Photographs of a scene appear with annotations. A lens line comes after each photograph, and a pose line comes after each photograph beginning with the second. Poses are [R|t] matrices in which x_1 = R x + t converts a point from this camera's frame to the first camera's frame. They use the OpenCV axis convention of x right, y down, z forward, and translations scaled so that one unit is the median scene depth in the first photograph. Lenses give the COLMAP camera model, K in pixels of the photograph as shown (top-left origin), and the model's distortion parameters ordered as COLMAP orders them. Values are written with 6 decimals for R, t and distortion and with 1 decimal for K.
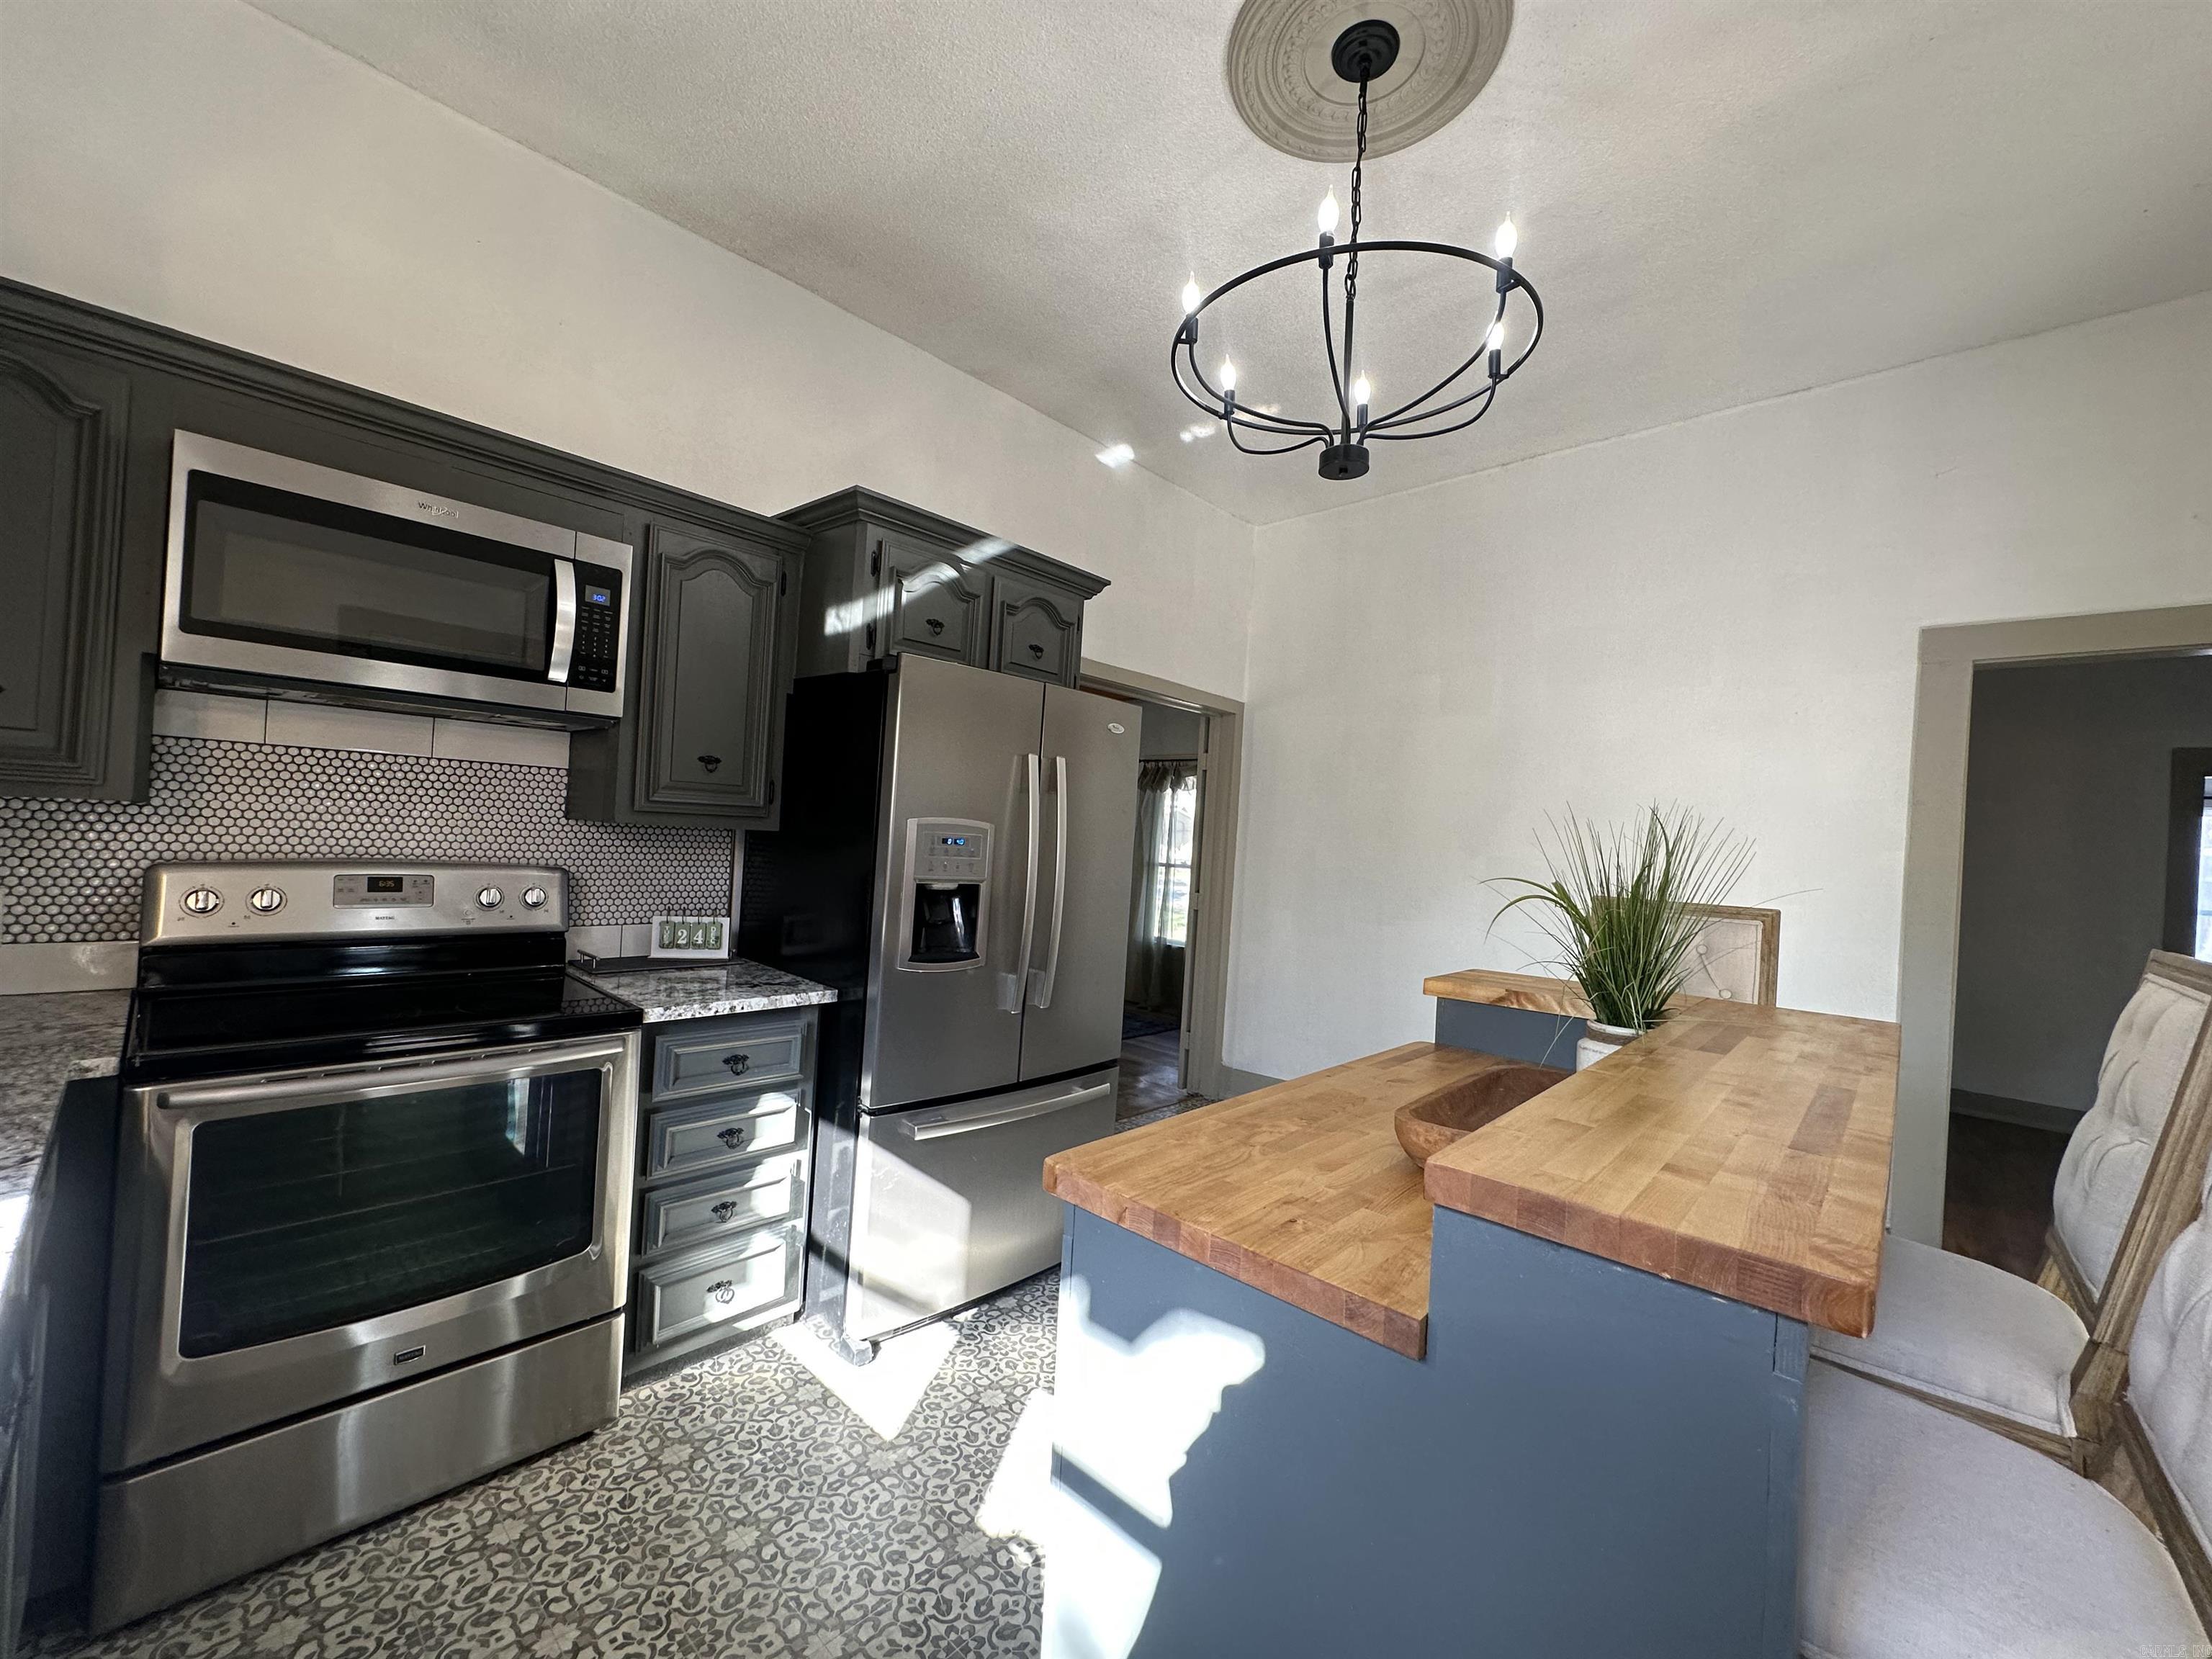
lens RADIAL K [[879.4, 0, 1103.3], [0, 879.4, 824.7], [0, 0, 1]] dist [-0.001386, 0.000189]
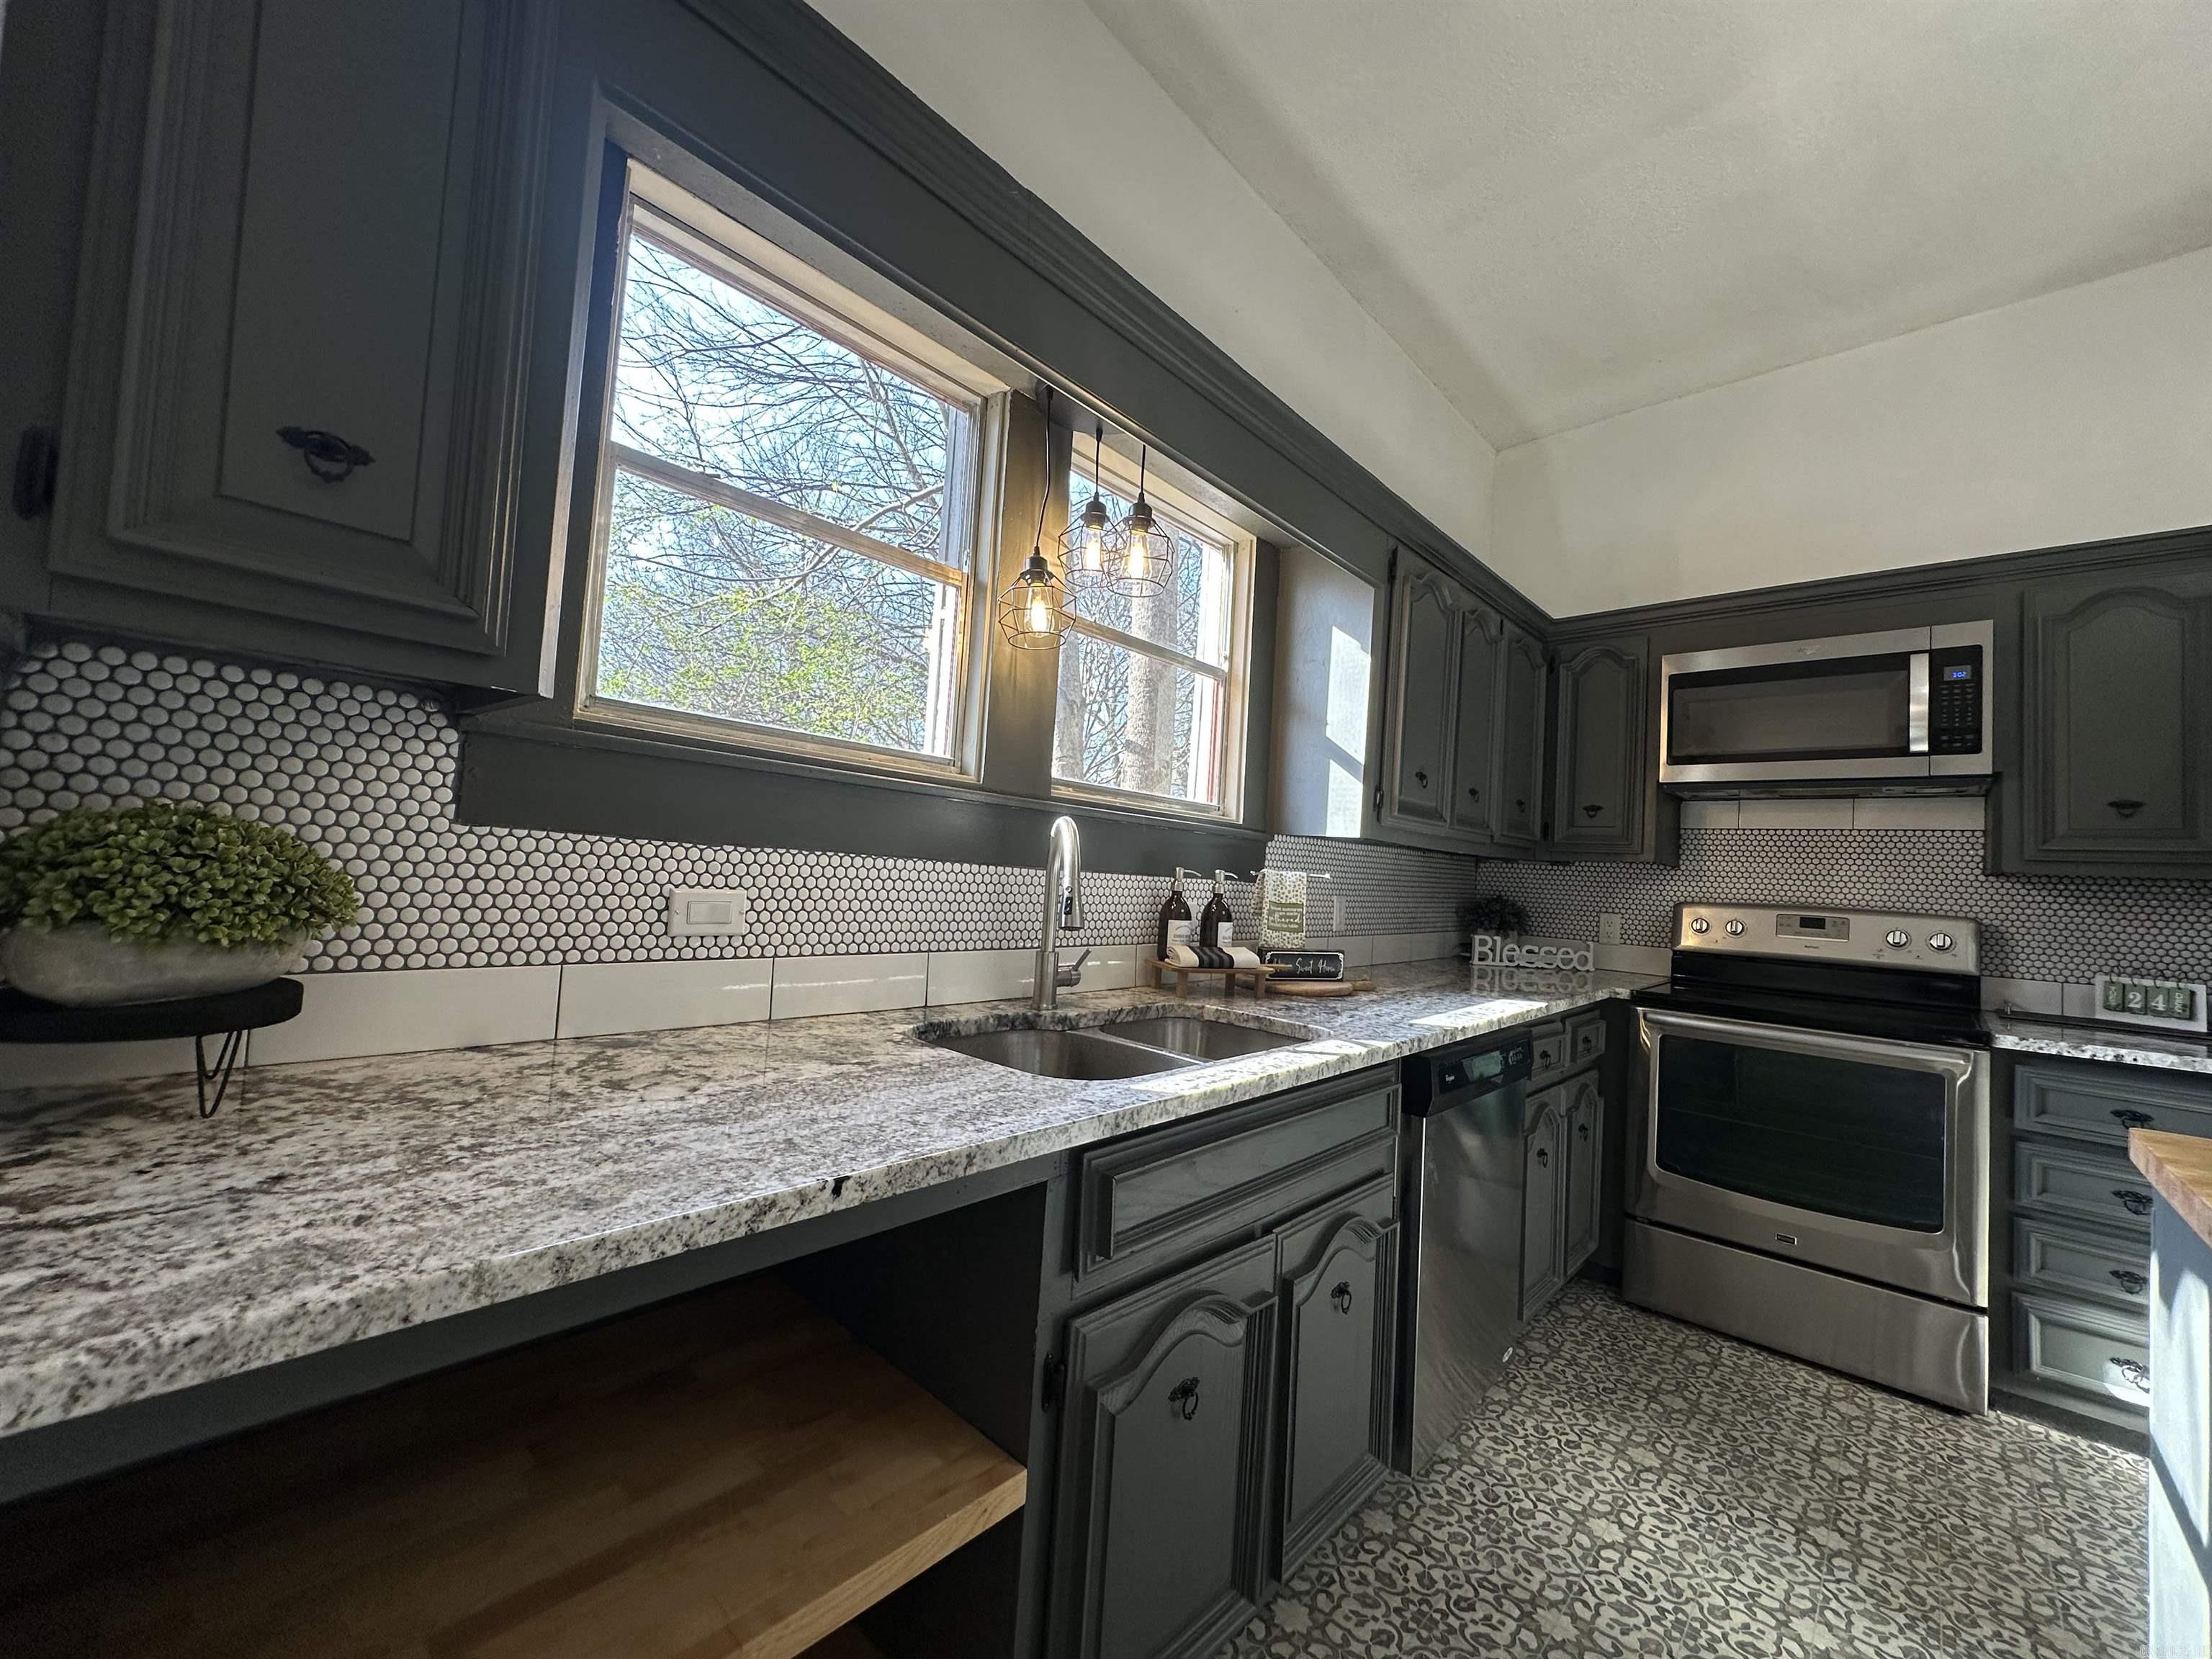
lens RADIAL K [[879.4, 0, 1101.5], [0, 879.4, 827.6], [0, 0, 1]] dist [-0.001386, 0.000189]
pose [[-0.004761, -0.106661, -0.994284, 0.569066], [-0.048416, 0.993154, -0.106308, 0.120561], [0.998816, 0.047633, -0.009893, -0.100775]]
